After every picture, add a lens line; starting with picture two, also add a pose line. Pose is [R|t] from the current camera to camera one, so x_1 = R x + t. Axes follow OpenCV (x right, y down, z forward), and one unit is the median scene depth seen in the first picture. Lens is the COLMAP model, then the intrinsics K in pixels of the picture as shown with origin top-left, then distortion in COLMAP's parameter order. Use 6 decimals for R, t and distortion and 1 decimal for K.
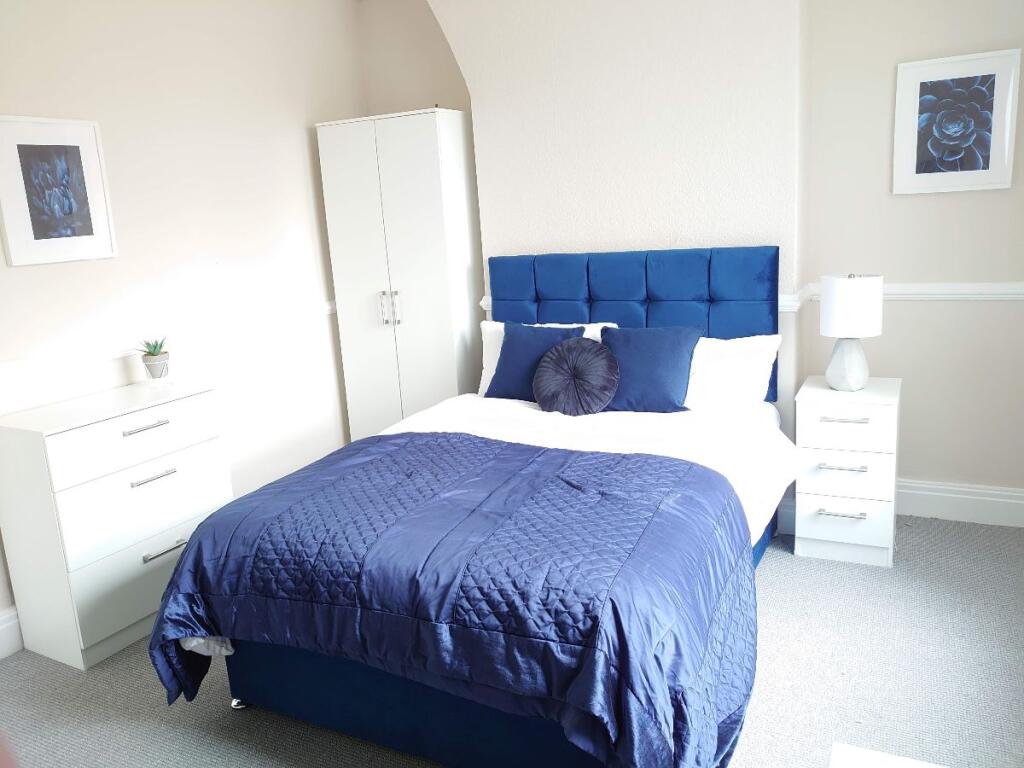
lens RADIAL K [[803.2, 0, 512.0], [0, 803.2, 379.2], [0, 0, 1]] dist [0.070159, -0.117411]
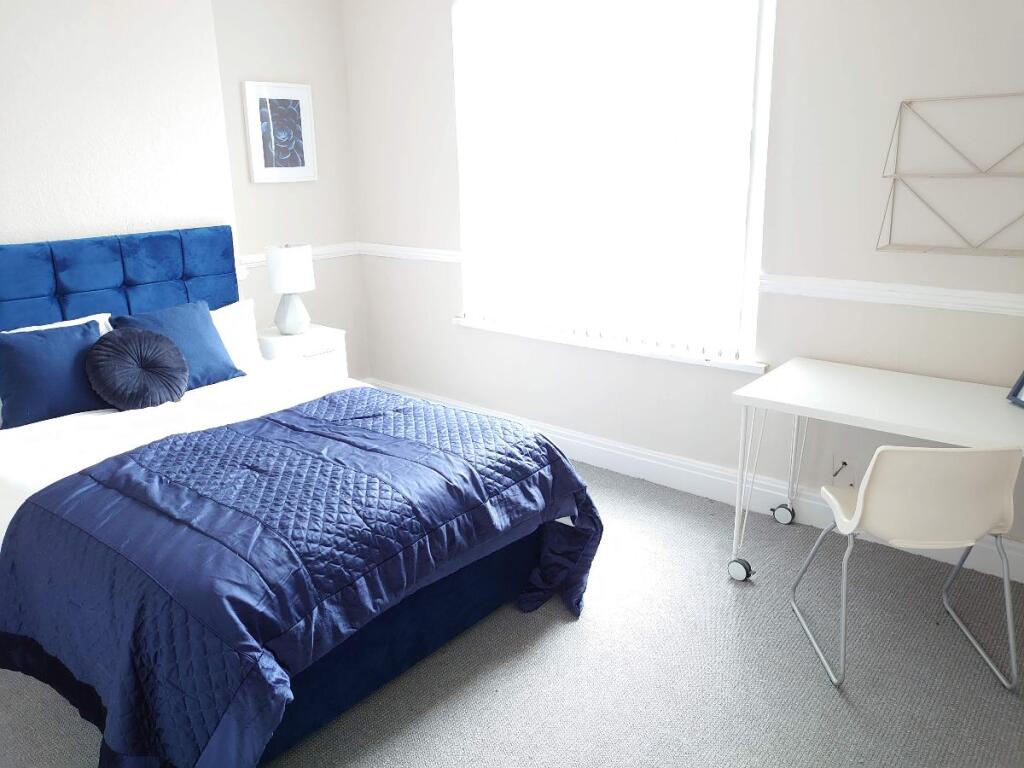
lens RADIAL K [[803.2, 0, 512.0], [0, 803.2, 379.2], [0, 0, 1]] dist [0.070159, -0.117411]
pose [[0.194987, -0.211720, 0.957682, -0.921235], [0.212243, 0.962396, 0.169549, -0.072870], [-0.957566, 0.170201, 0.232591, 0.443693]]
